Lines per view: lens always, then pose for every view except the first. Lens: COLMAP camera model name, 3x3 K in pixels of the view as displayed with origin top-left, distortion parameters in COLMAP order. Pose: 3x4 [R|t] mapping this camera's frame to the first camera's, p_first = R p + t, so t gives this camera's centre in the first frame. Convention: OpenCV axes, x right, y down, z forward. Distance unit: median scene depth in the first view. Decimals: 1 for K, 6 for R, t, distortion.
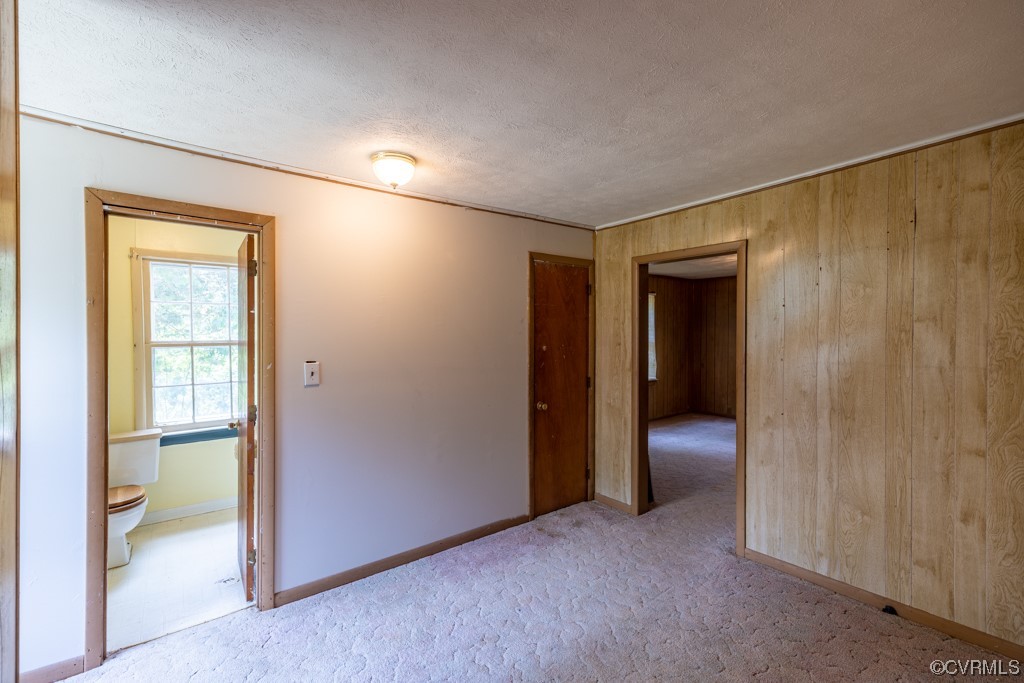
lens RADIAL K [[449.0, 0, 507.2], [0, 449.0, 337.6], [0, 0, 1]] dist [0.002050, 0.000070]
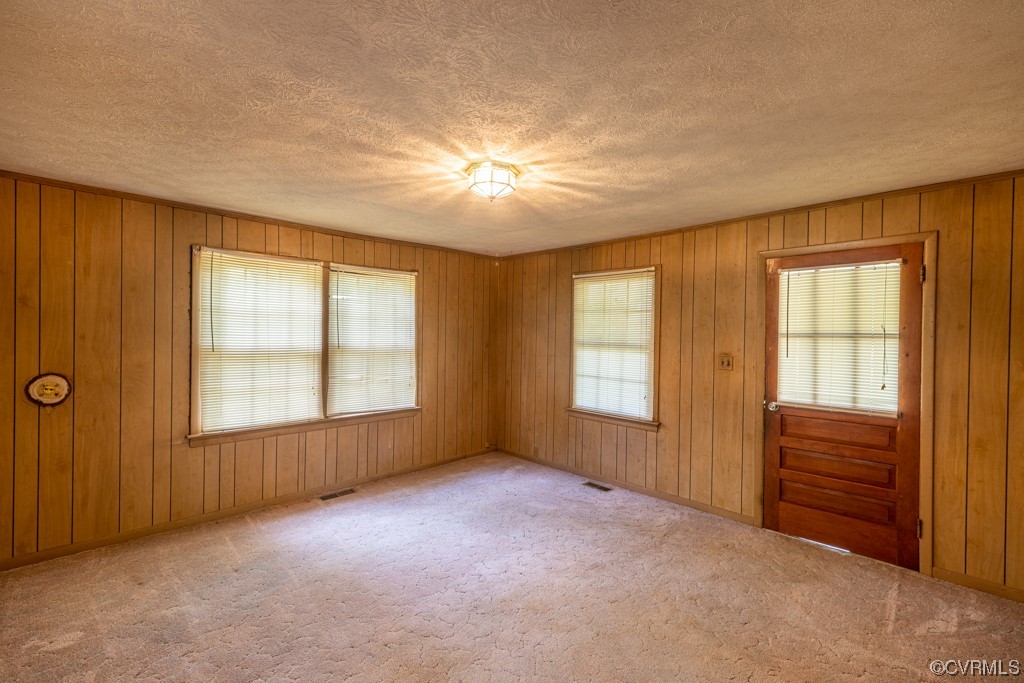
lens RADIAL K [[449.0, 0, 498.1], [0, 449.0, 336.9], [0, 0, 1]] dist [0.002050, 0.000070]
pose [[0.993245, 0.014346, 0.115149, 0.350526], [-0.013623, 0.999882, -0.007066, -0.003650], [-0.115237, 0.005450, 0.993323, 0.331644]]
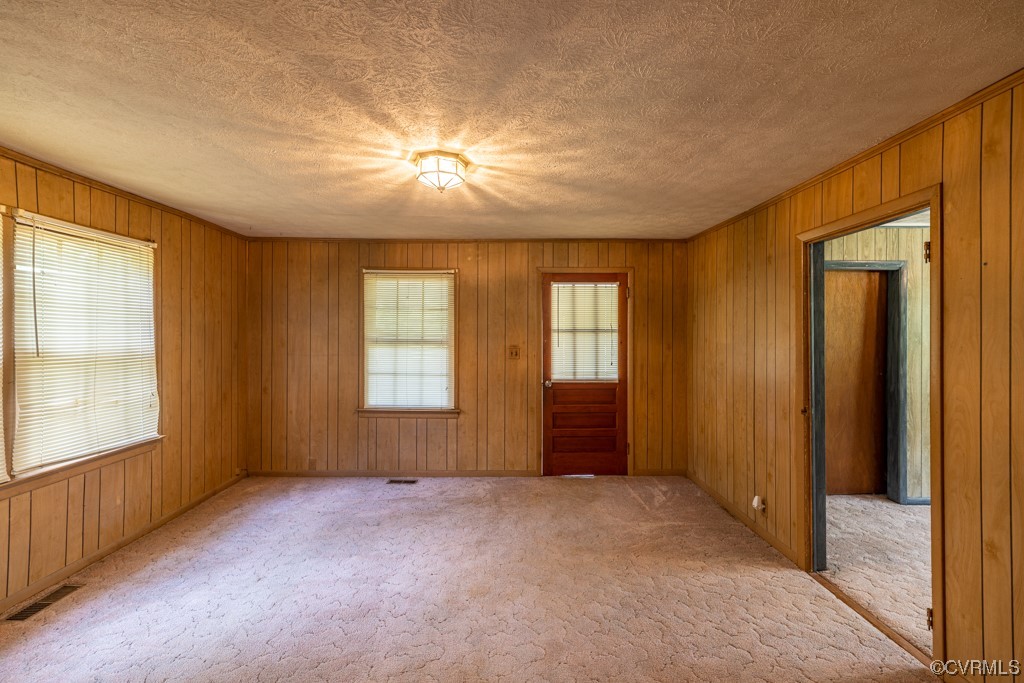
lens RADIAL K [[449.0, 0, 514.4], [0, 449.0, 335.8], [0, 0, 1]] dist [0.002050, 0.000070]
pose [[0.590134, 0.002410, 0.807301, 0.168454], [0.006793, 0.999945, -0.007951, -0.001034], [-0.807276, 0.010176, 0.590086, 0.424308]]
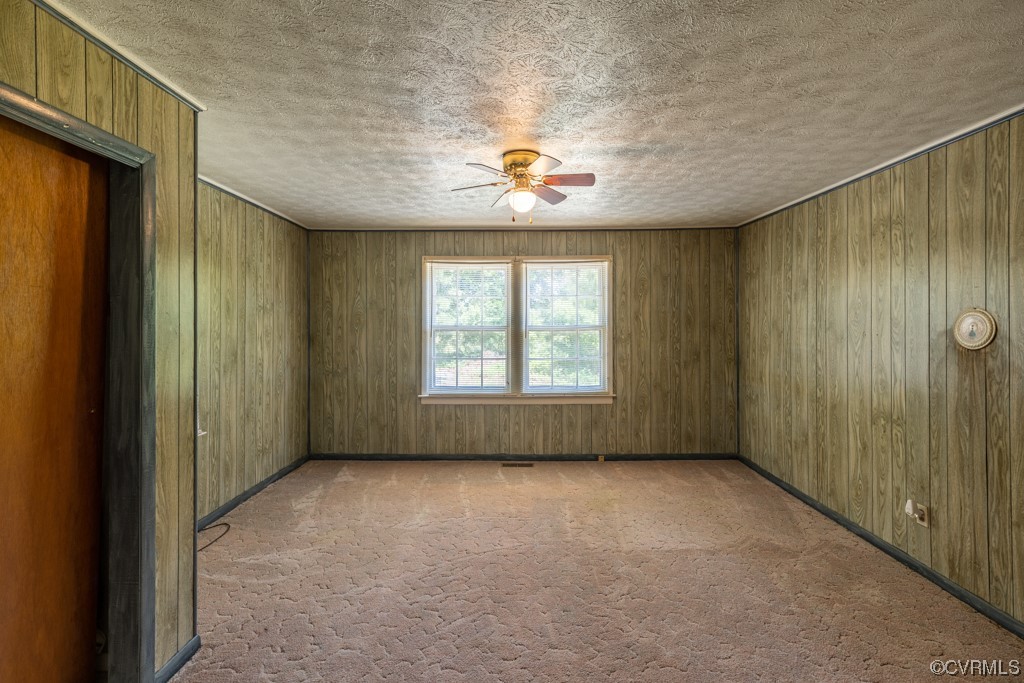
lens RADIAL K [[449.0, 0, 506.1], [0, 449.0, 326.0], [0, 0, 1]] dist [0.002050, 0.000070]
pose [[-0.790210, 0.001833, 0.612834, 0.534233], [0.008632, 0.999930, 0.008141, 0.000764], [-0.612776, 0.011723, -0.790170, 0.437266]]
